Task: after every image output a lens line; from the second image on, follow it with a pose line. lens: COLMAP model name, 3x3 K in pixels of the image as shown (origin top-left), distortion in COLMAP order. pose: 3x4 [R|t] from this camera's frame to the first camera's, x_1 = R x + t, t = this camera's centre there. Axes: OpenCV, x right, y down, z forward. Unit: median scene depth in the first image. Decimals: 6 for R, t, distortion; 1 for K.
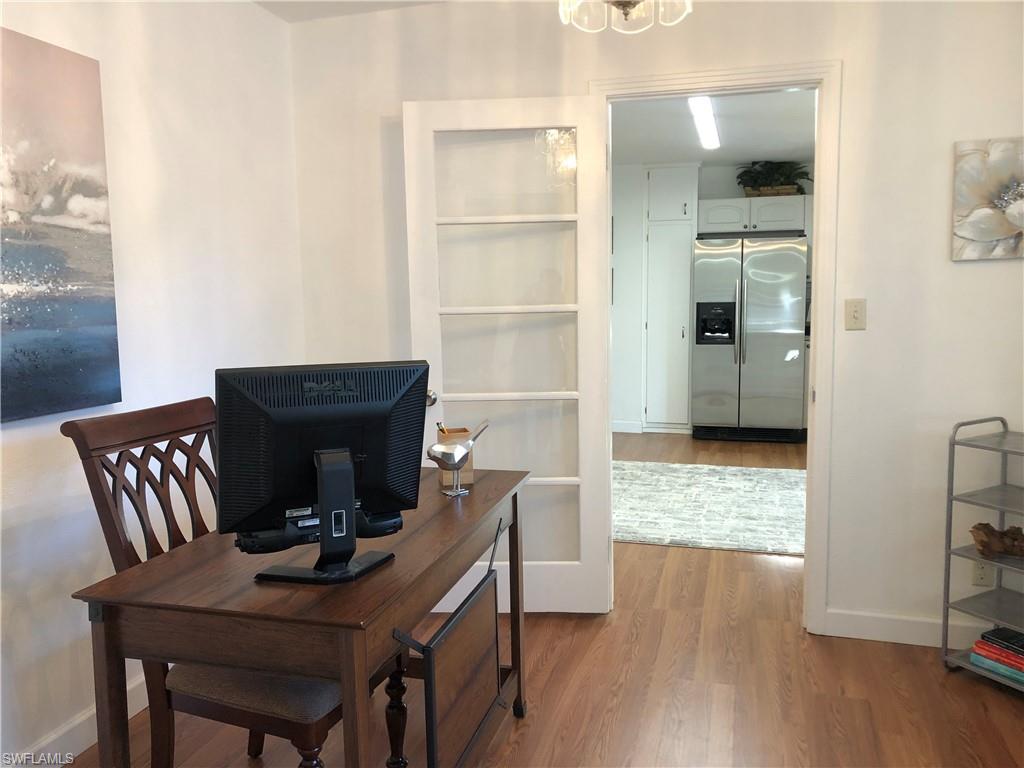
lens RADIAL K [[828.8, 0, 504.2], [0, 828.8, 378.3], [0, 0, 1]] dist [0.037105, -0.029110]
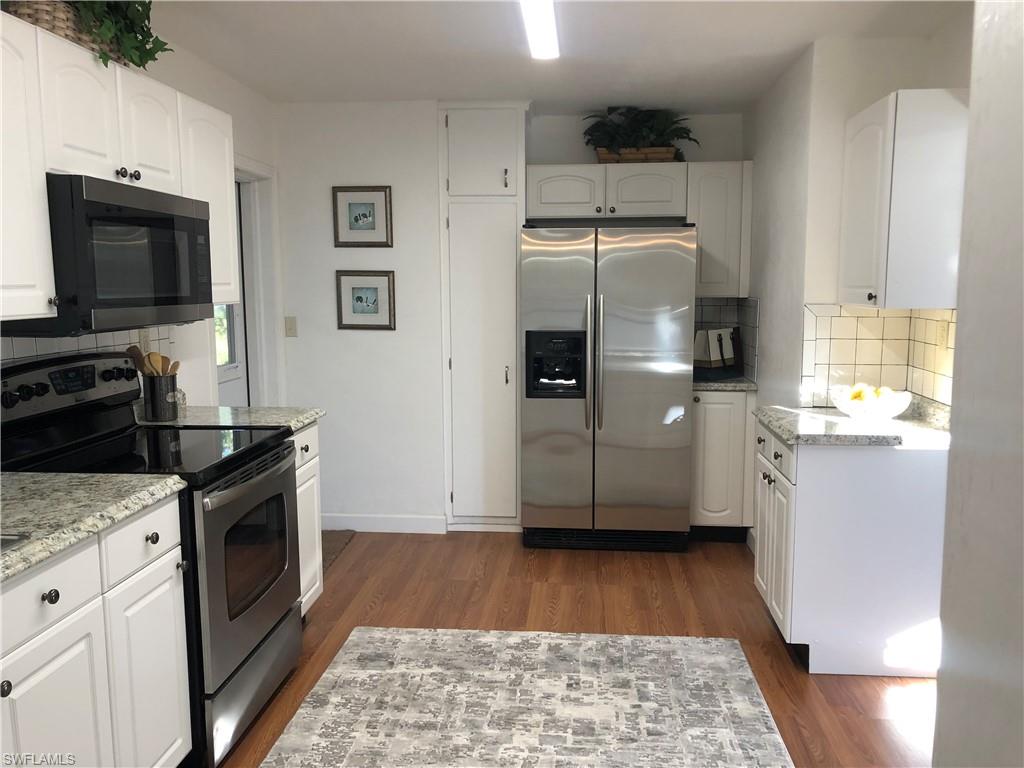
lens RADIAL K [[828.8, 0, 513.6], [0, 828.8, 390.5], [0, 0, 1]] dist [0.037105, -0.029110]
pose [[0.979821, -0.018890, 0.198981, 0.098935], [0.014042, 0.999570, 0.025747, -0.062385], [-0.199382, -0.022434, 0.979665, 0.395370]]
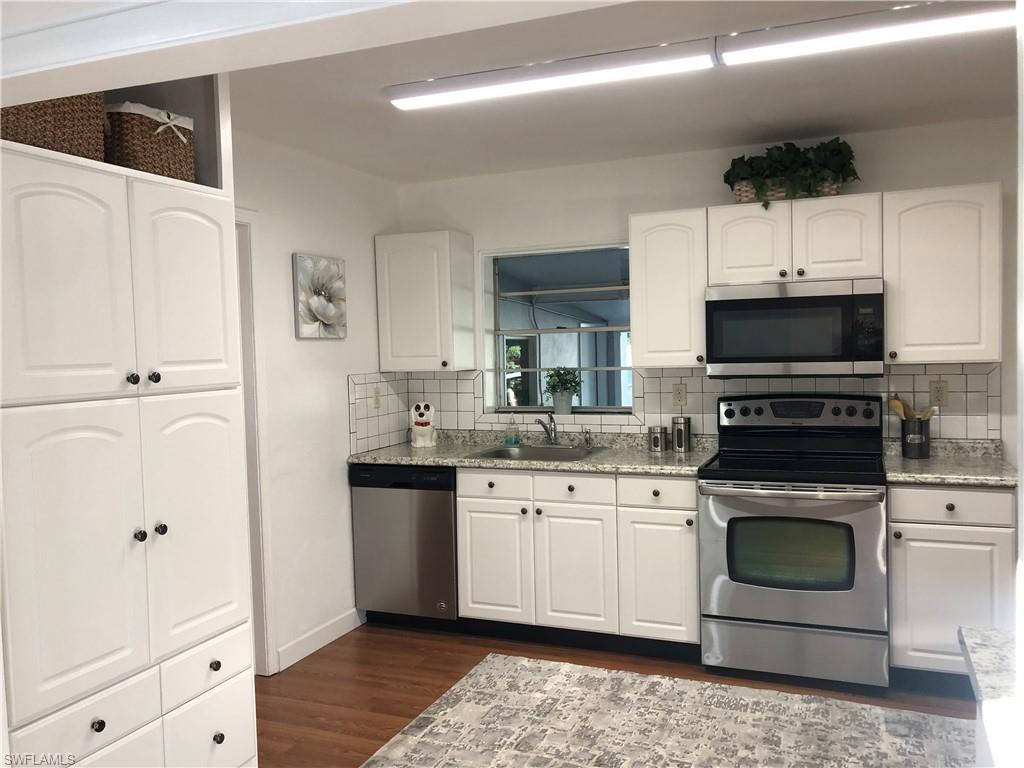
lens RADIAL K [[828.8, 0, 513.3], [0, 828.8, 383.3], [0, 0, 1]] dist [0.037105, -0.029110]
pose [[-0.099510, 0.055411, -0.993493, 0.942337], [-0.077130, 0.995015, 0.063221, -0.129495], [0.992043, 0.082919, -0.094740, 0.891807]]
